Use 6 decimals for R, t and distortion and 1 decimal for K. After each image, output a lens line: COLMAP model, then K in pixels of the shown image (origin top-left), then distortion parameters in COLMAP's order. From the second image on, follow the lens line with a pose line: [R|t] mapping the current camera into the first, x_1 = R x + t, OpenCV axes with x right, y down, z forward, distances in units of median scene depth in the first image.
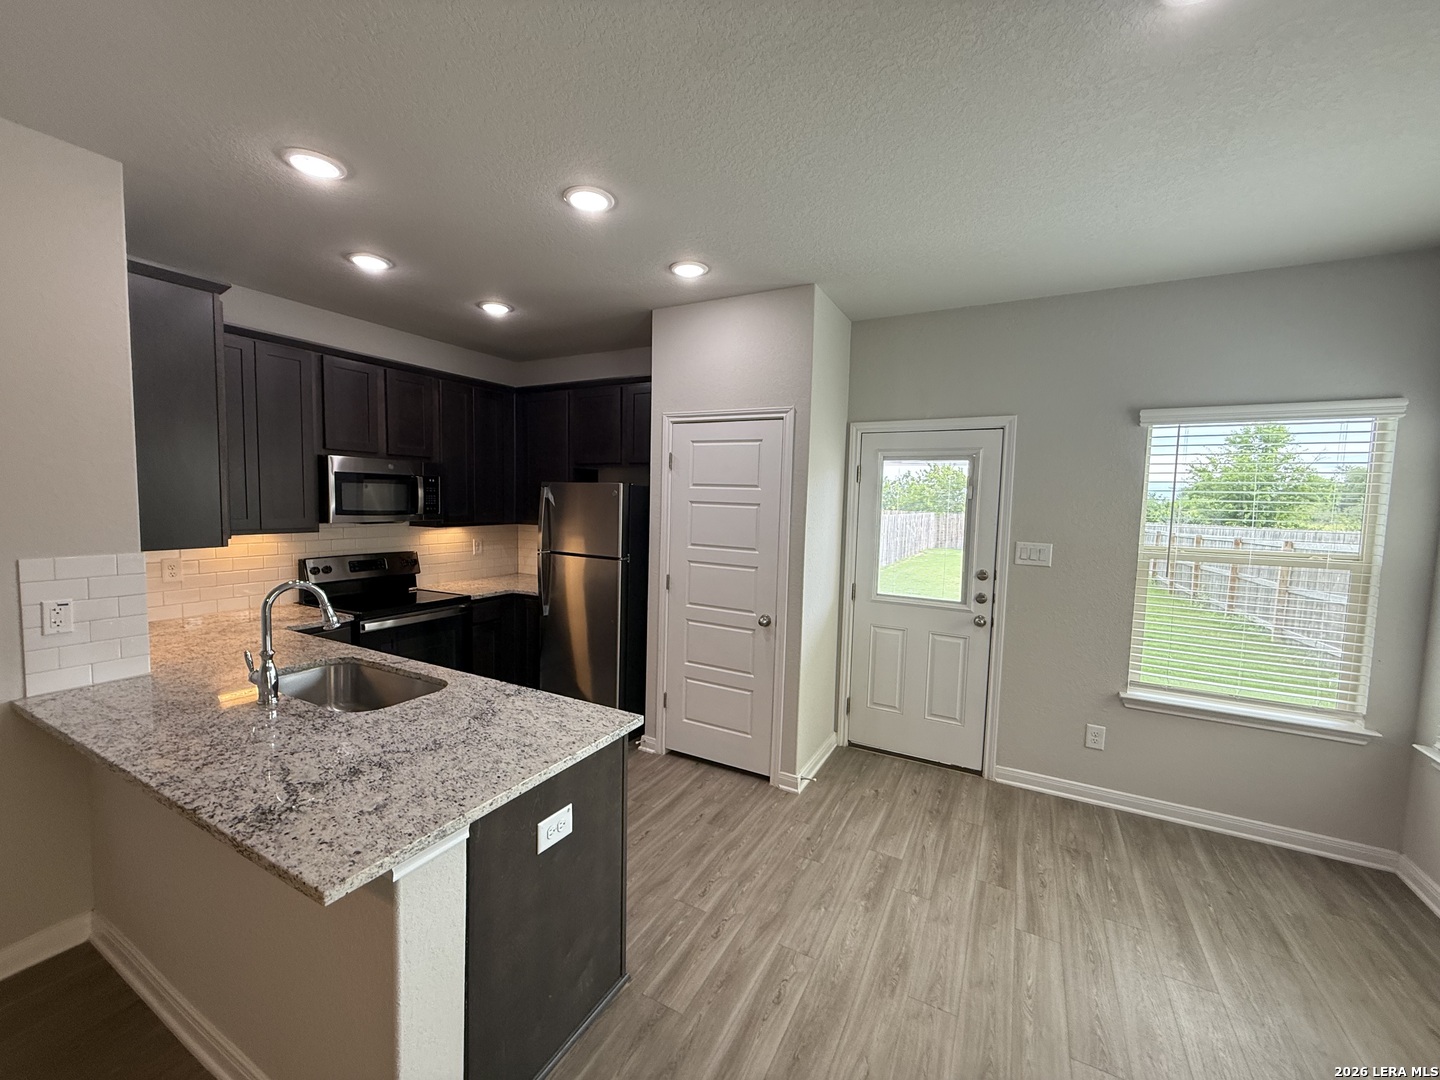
lens RADIAL K [[575.0, 0, 716.6], [0, 575.0, 538.1], [0, 0, 1]] dist [-0.001425, 0.000157]
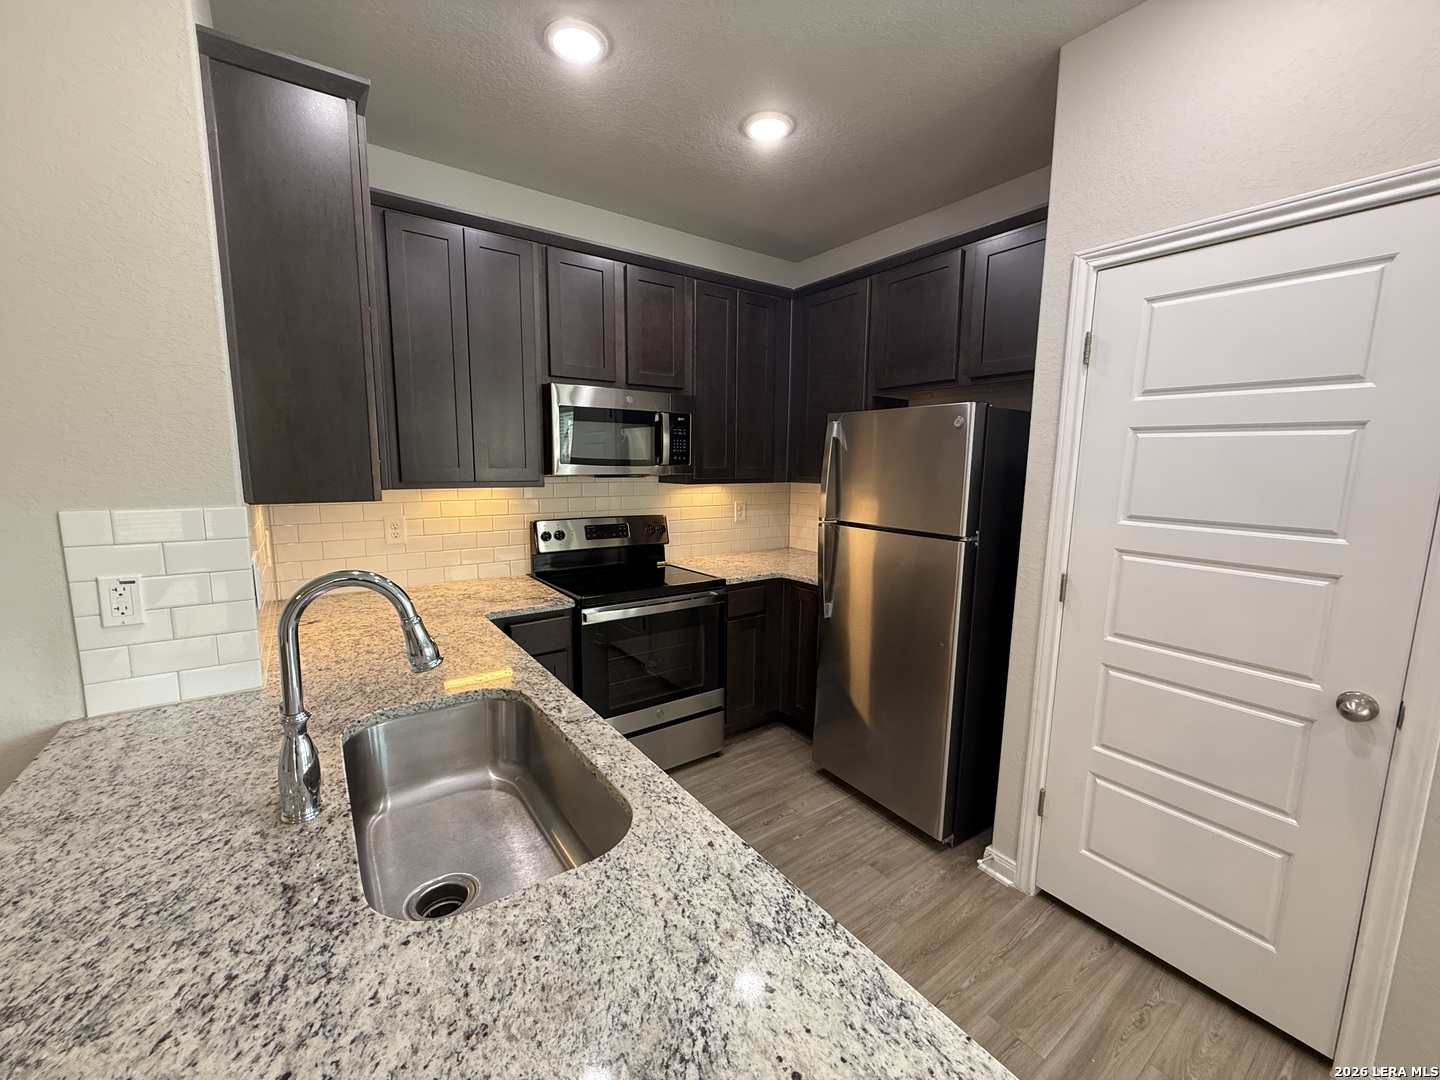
lens RADIAL K [[575.0, 0, 714.1], [0, 575.0, 539.1], [0, 0, 1]] dist [-0.001425, 0.000157]
pose [[0.895129, 0.046180, -0.443409, -0.151819], [-0.021002, 0.997884, 0.061530, 0.007562], [0.445312, -0.045765, 0.894205, 0.429924]]
